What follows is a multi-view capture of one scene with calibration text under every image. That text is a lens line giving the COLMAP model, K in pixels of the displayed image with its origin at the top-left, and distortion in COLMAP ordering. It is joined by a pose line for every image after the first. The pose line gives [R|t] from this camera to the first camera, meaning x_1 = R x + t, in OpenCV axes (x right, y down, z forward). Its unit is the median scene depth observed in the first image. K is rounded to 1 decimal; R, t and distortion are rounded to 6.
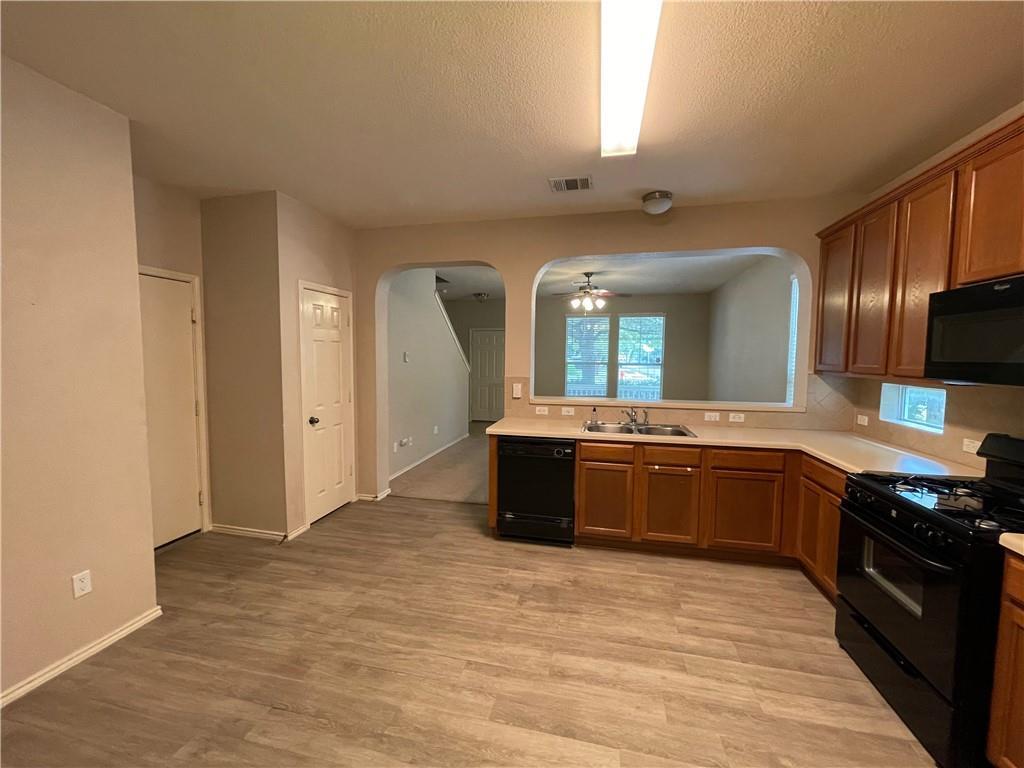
lens RADIAL K [[415.8, 0, 509.1], [0, 415.8, 384.3], [0, 0, 1]] dist [-0.002953, 0.000981]
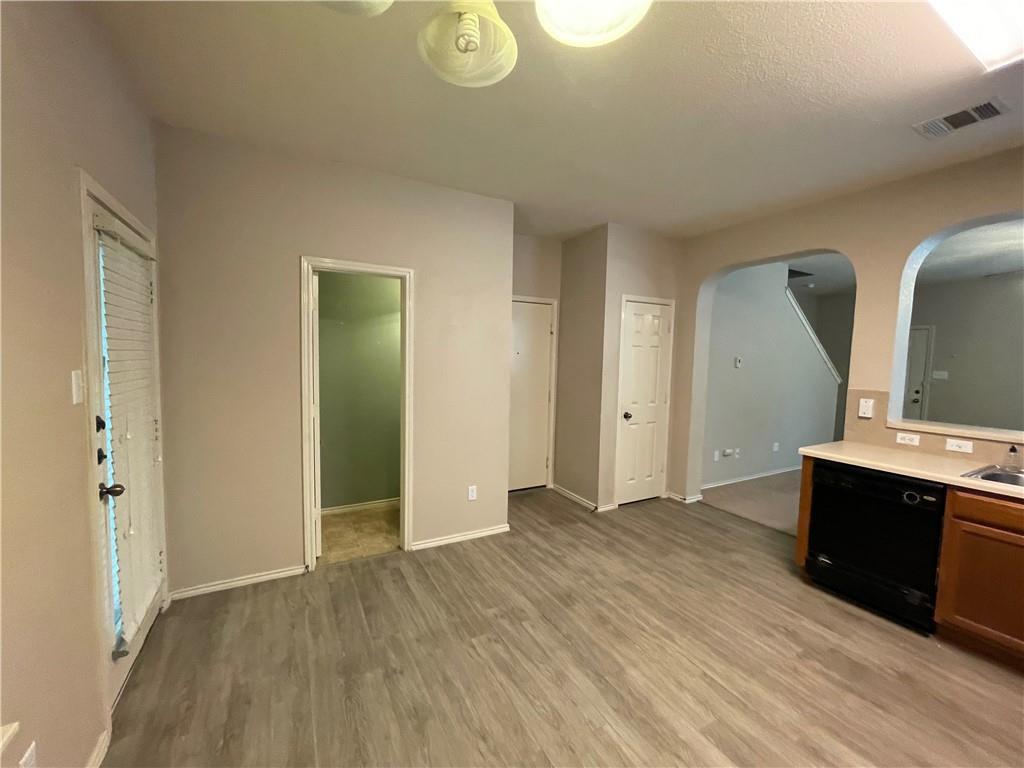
lens RADIAL K [[415.8, 0, 507.8], [0, 415.8, 384.0], [0, 0, 1]] dist [-0.002953, 0.000981]
pose [[0.663398, 0.058605, -0.745969, 0.201384], [-0.068083, 0.997521, 0.017821, 0.002430], [0.745163, 0.038965, 0.665743, -0.014695]]
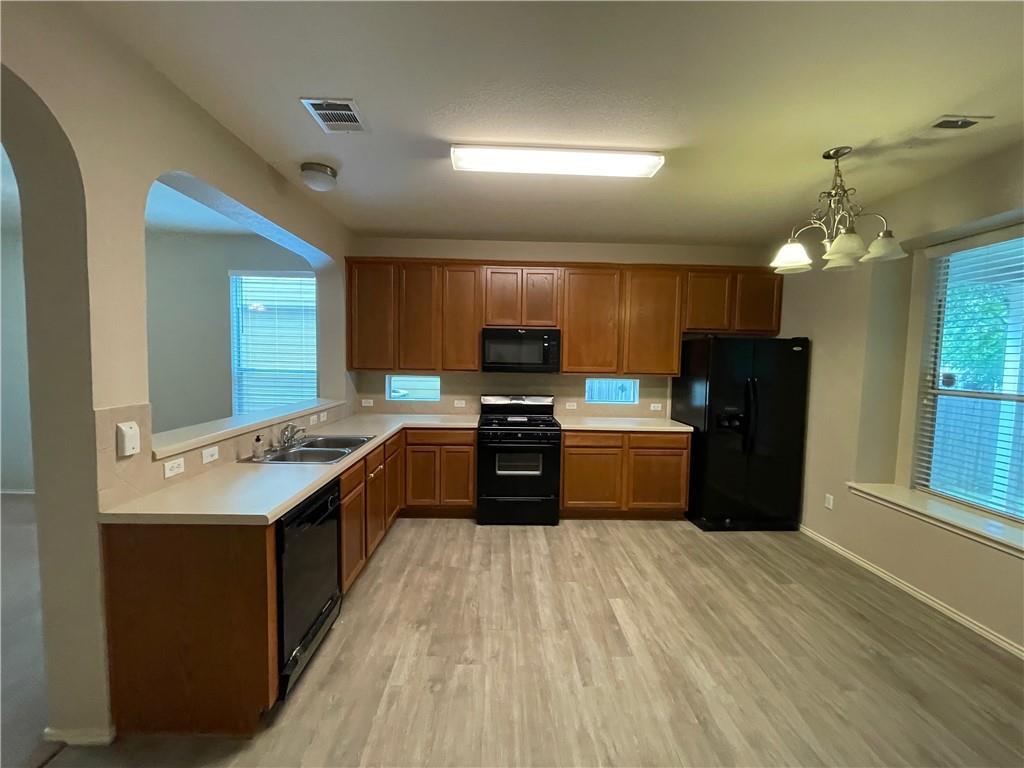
lens RADIAL K [[415.8, 0, 509.8], [0, 415.8, 382.6], [0, 0, 1]] dist [-0.002953, 0.000981]
pose [[-0.248733, -0.069685, 0.966062, -0.666215], [0.045922, 0.995438, 0.083628, -0.082420], [-0.967483, 0.065165, -0.244398, 0.966481]]
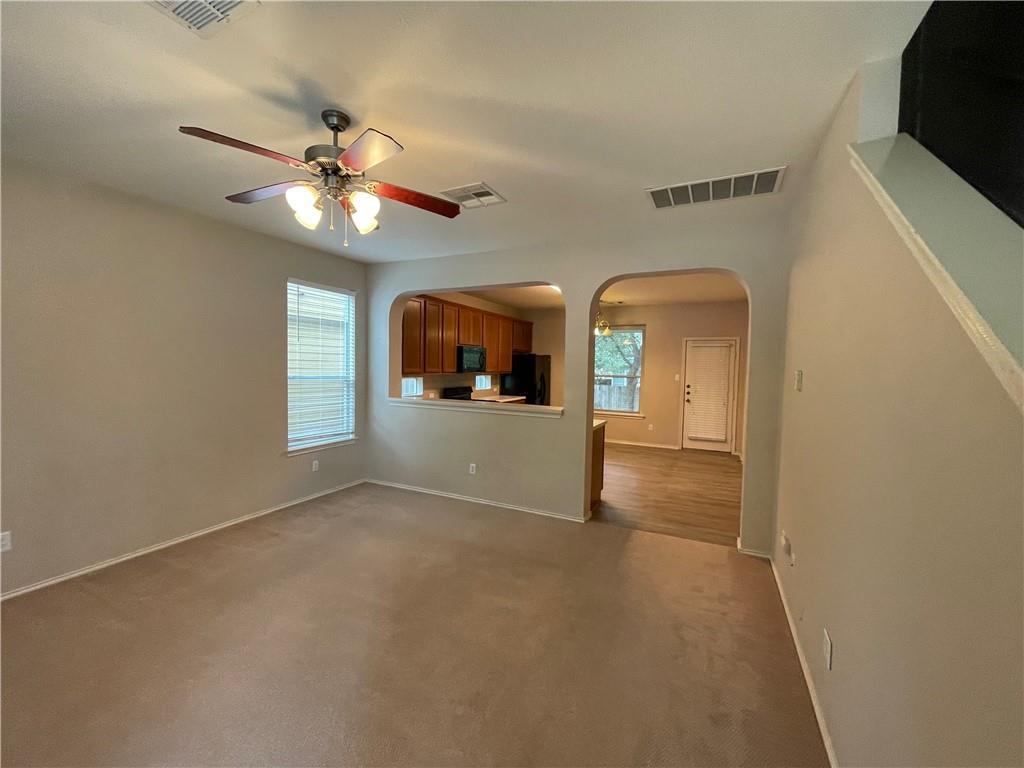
lens RADIAL K [[415.8, 0, 511.6], [0, 415.8, 384.0], [0, 0, 1]] dist [-0.002953, 0.000981]
pose [[-0.973152, -0.036380, 0.227271, -0.063727], [-0.009747, 0.993057, 0.117227, -0.214415], [-0.229958, 0.111865, -0.966750, 2.843863]]
